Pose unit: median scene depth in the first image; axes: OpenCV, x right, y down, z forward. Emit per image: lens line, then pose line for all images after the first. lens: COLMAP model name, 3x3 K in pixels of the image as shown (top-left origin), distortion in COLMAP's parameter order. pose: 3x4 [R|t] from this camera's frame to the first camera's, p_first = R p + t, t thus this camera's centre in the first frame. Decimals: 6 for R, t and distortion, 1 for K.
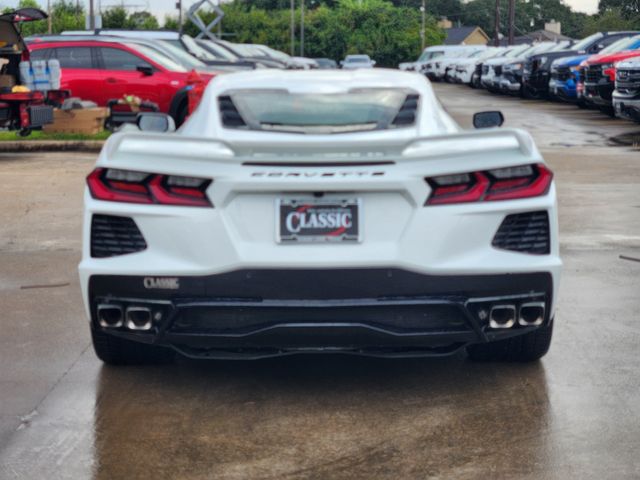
lens RADIAL K [[1204.9, 0, 320.0], [0, 1204.9, 240.0], [0, 0, 1]] dist [-0.451281, 4.199552]
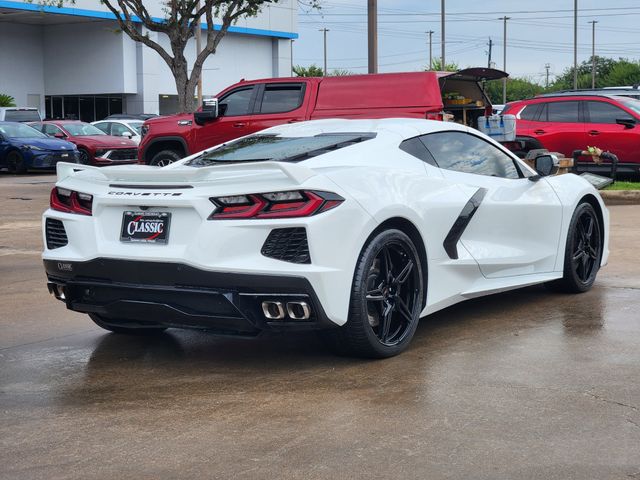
lens RADIAL K [[1204.9, 0, 320.0], [0, 1204.9, 240.0], [0, 0, 1]] dist [-0.451281, 4.199552]
pose [[0.846312, 0.045637, -0.530729, 0.890700], [-0.069769, 0.997237, -0.025503, 0.019260], [0.528099, 0.058612, 0.847158, -0.057269]]
